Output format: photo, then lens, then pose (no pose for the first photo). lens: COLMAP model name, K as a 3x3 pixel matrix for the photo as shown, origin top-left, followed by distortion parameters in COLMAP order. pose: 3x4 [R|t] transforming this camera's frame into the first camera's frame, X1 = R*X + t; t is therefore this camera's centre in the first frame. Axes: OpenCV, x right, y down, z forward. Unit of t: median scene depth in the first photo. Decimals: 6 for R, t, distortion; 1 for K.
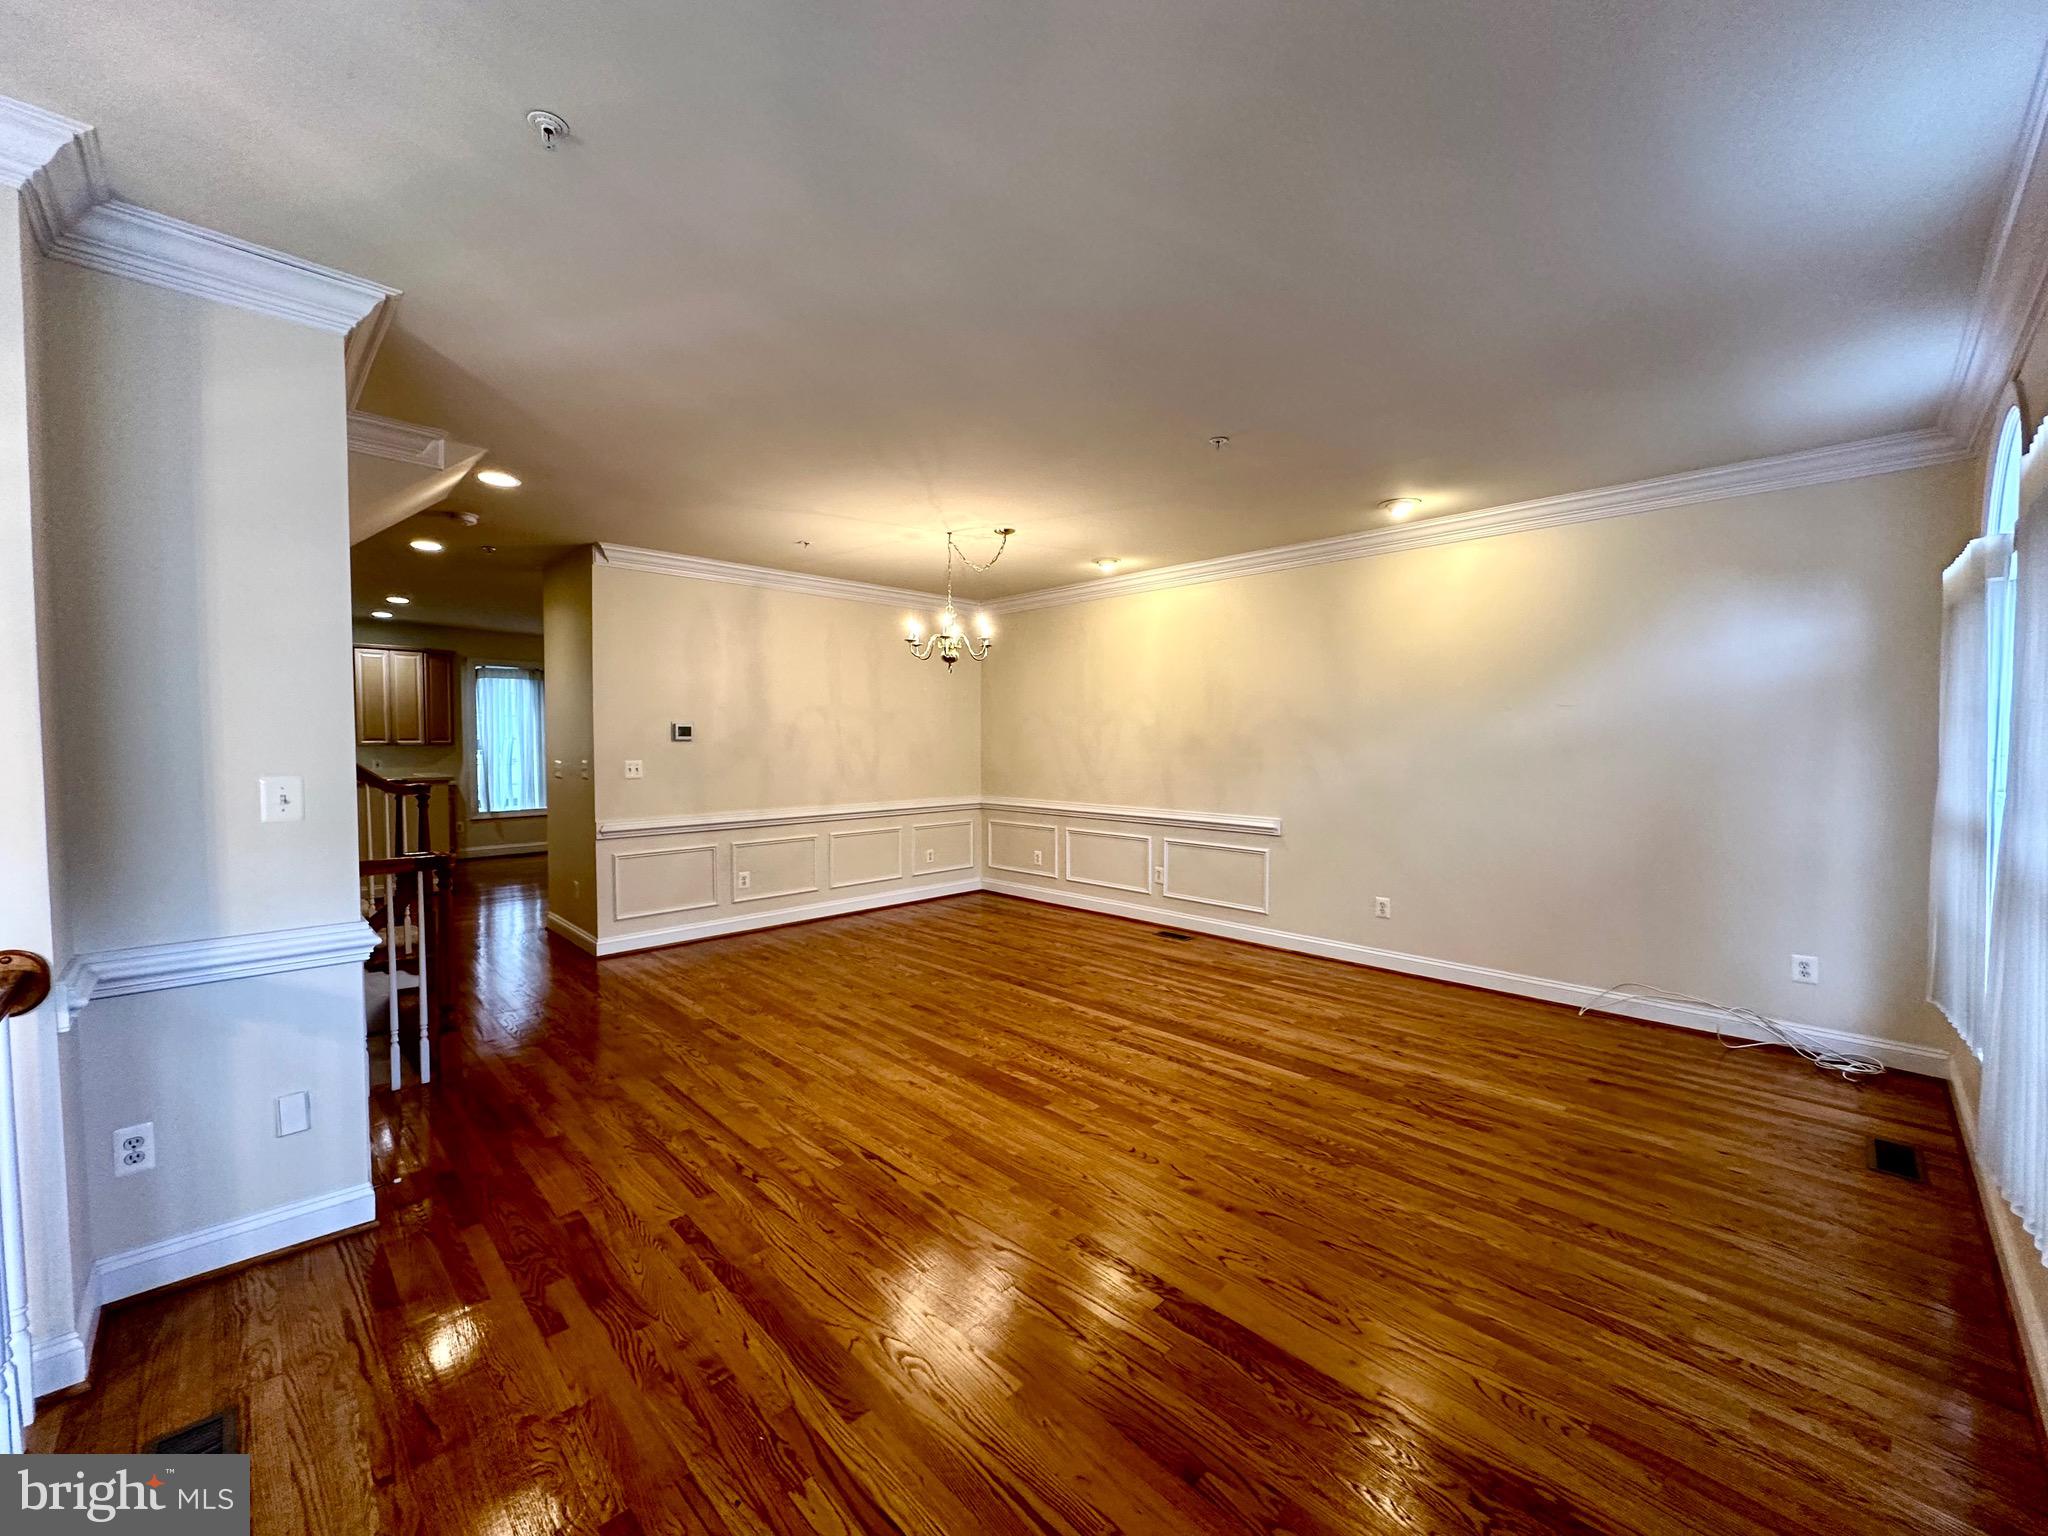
lens RADIAL K [[815.7, 0, 1027.4], [0, 815.7, 768.7], [0, 0, 1]] dist [-0.004346, 0.000526]
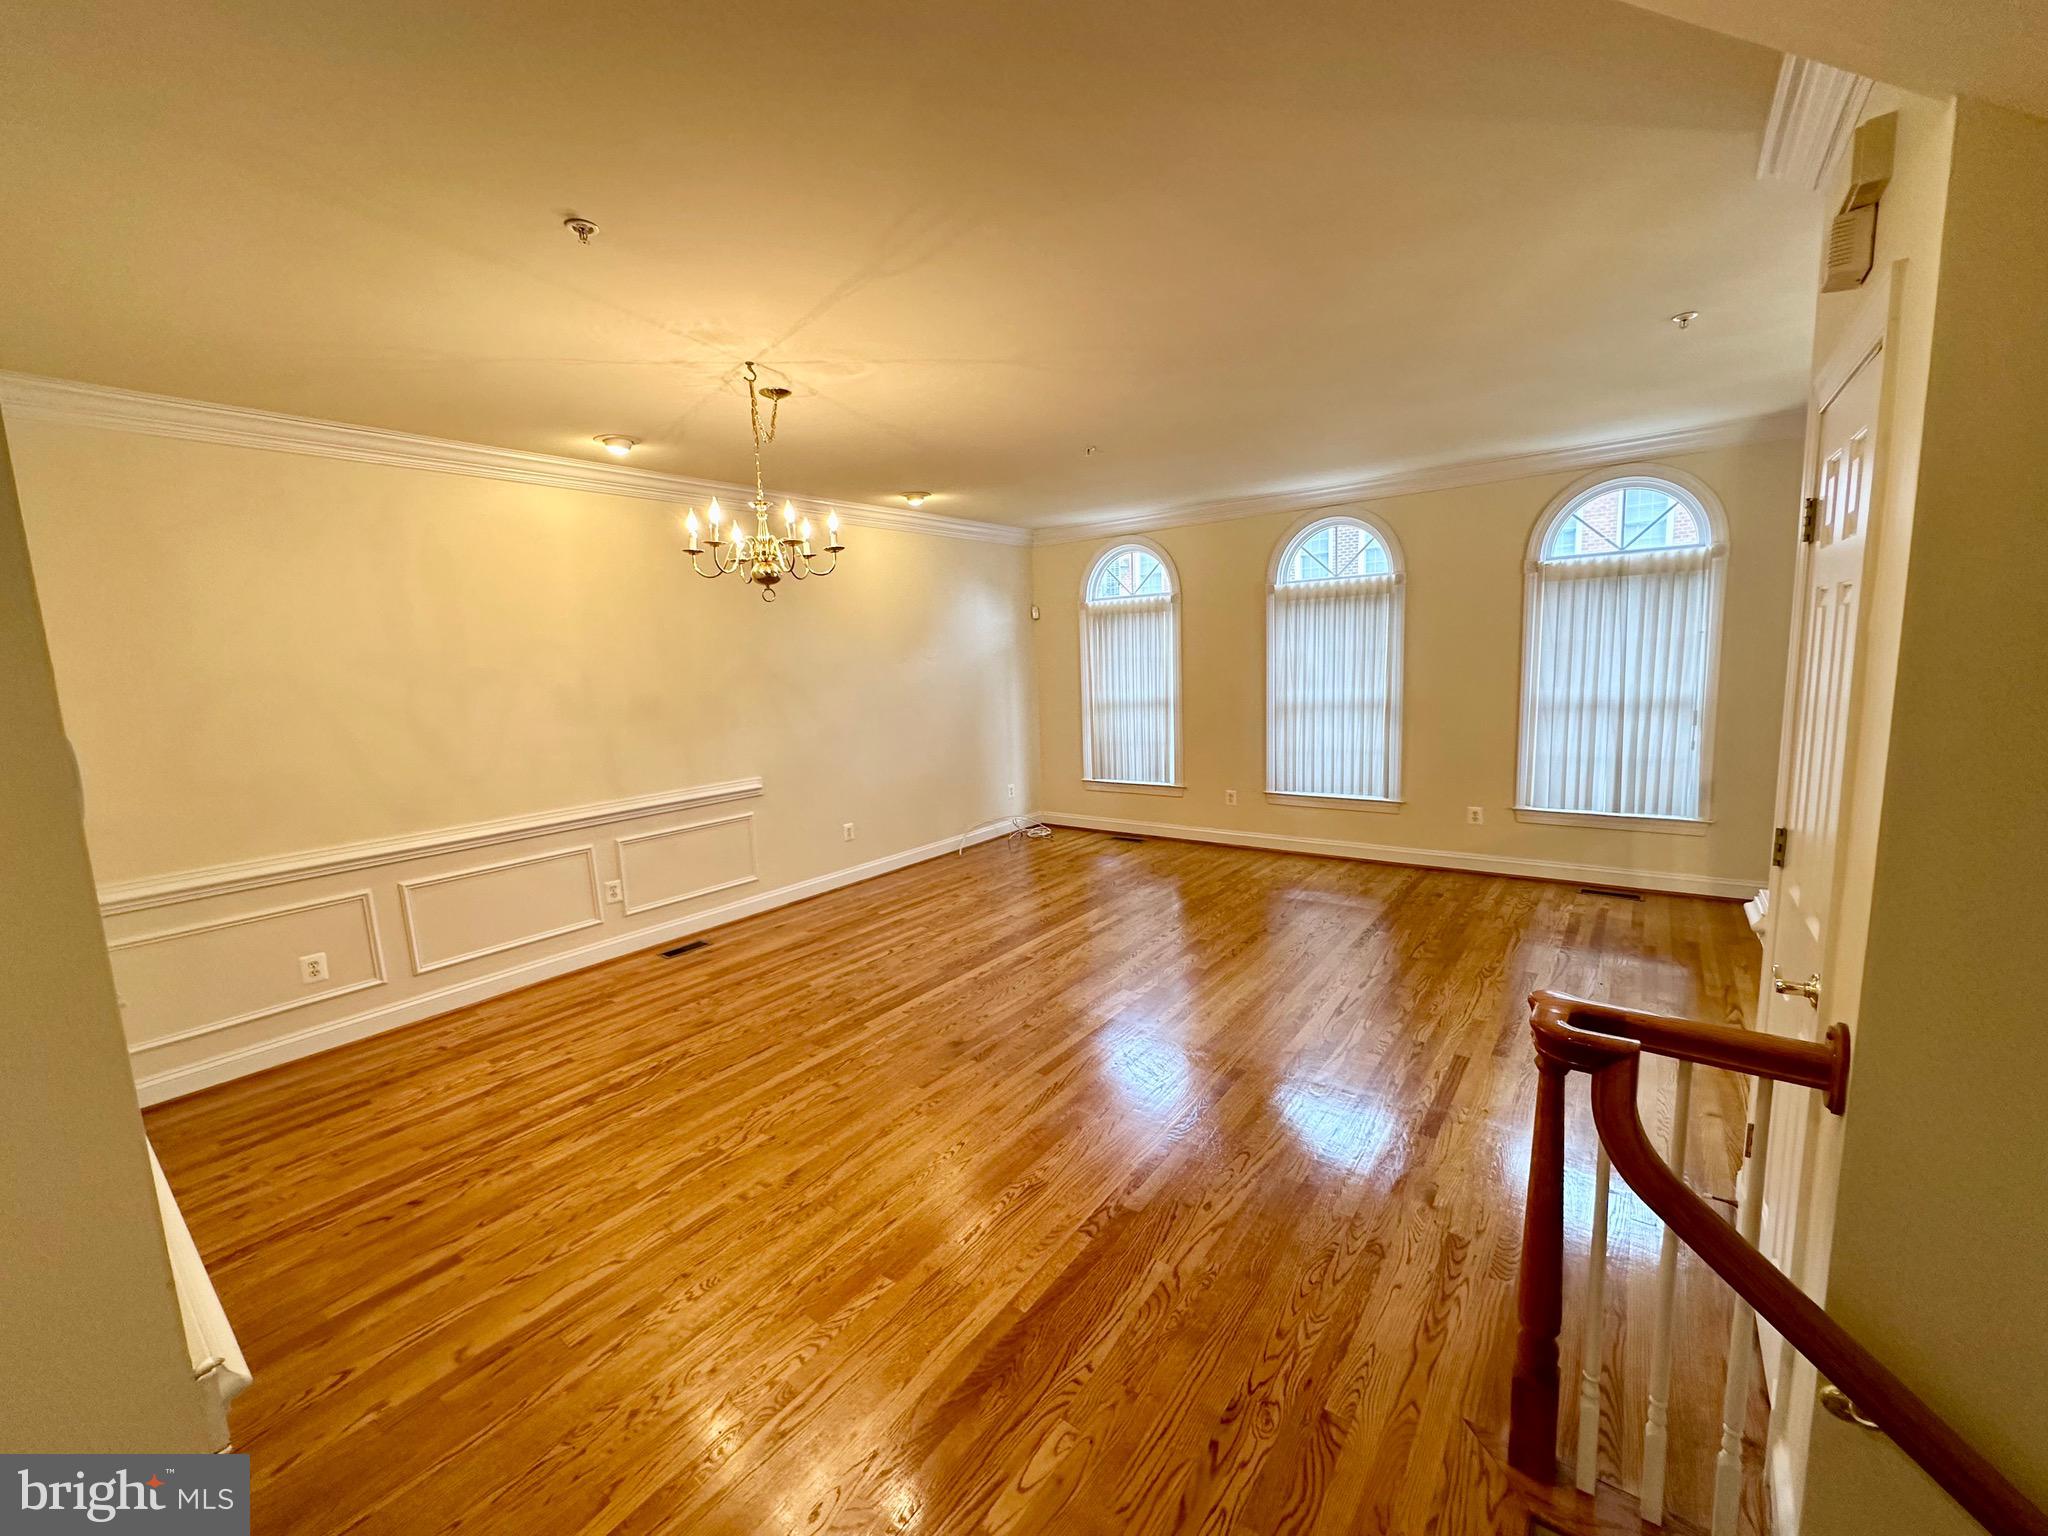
lens RADIAL K [[815.7, 0, 1023.2], [0, 815.7, 764.4], [0, 0, 1]] dist [-0.004346, 0.000526]
pose [[-0.138643, -0.125076, 0.982412, -0.850288], [0.079389, 0.987396, 0.136915, -0.075364], [-0.987155, 0.096975, -0.126966, 1.034655]]
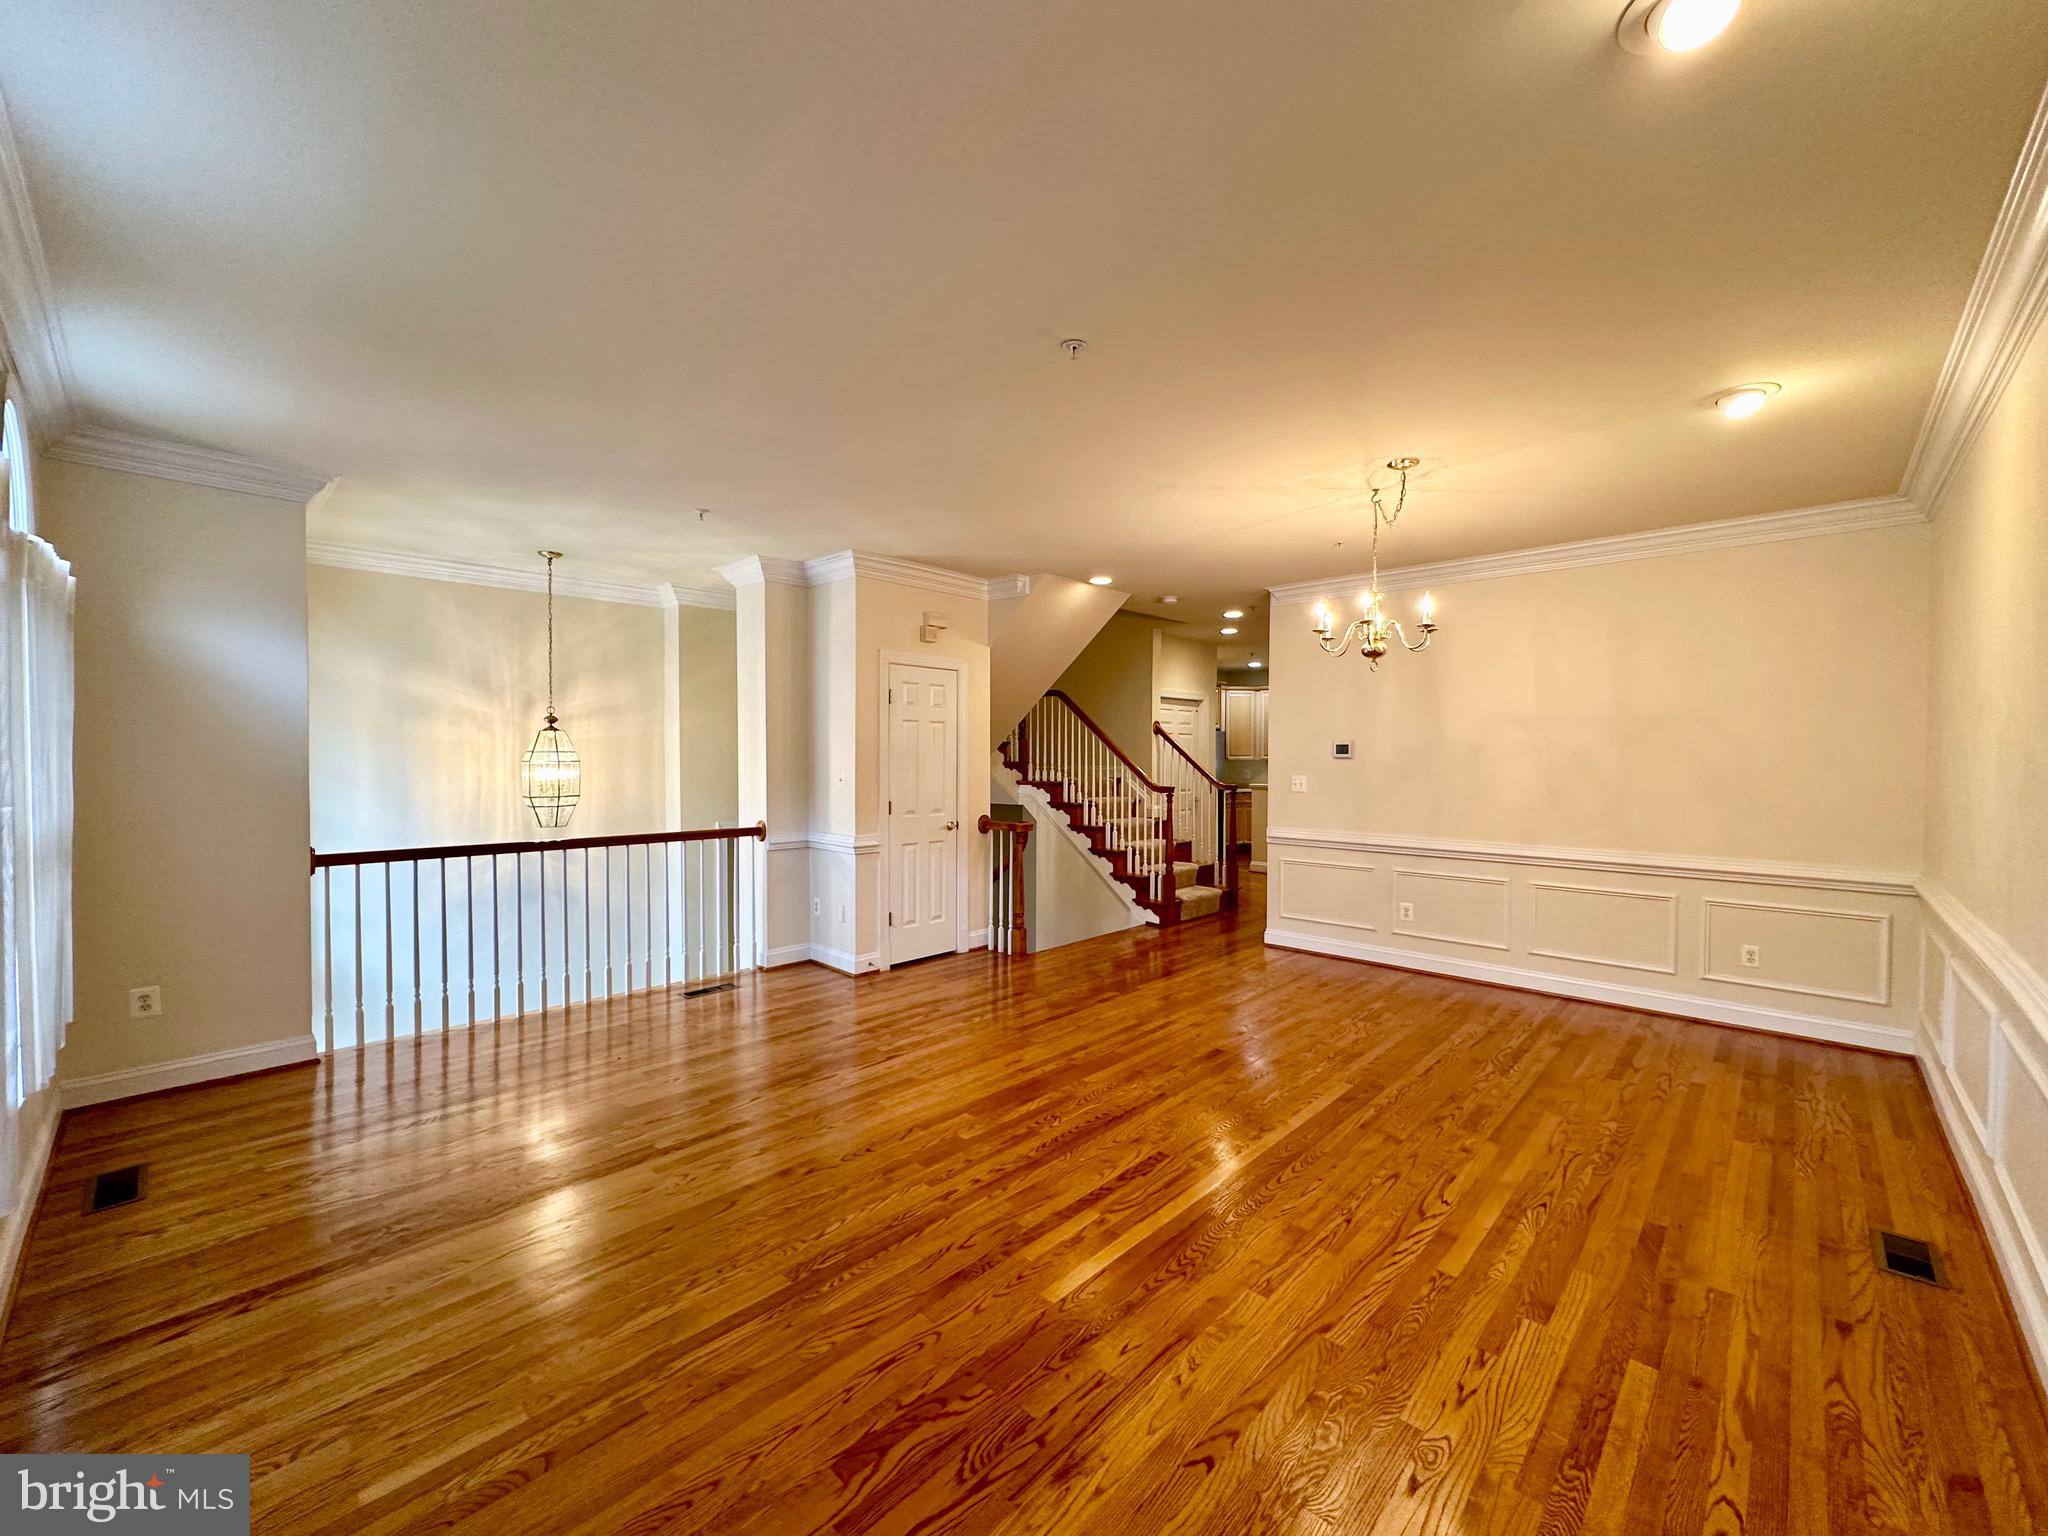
lens RADIAL K [[815.7, 0, 1024.8], [0, 815.7, 772.0], [0, 0, 1]] dist [-0.004346, 0.000526]
pose [[0.030828, 0.022511, -0.999271, 0.760026], [-0.041679, 0.998906, 0.021217, -0.029219], [0.998655, 0.040995, 0.031733, 0.747209]]
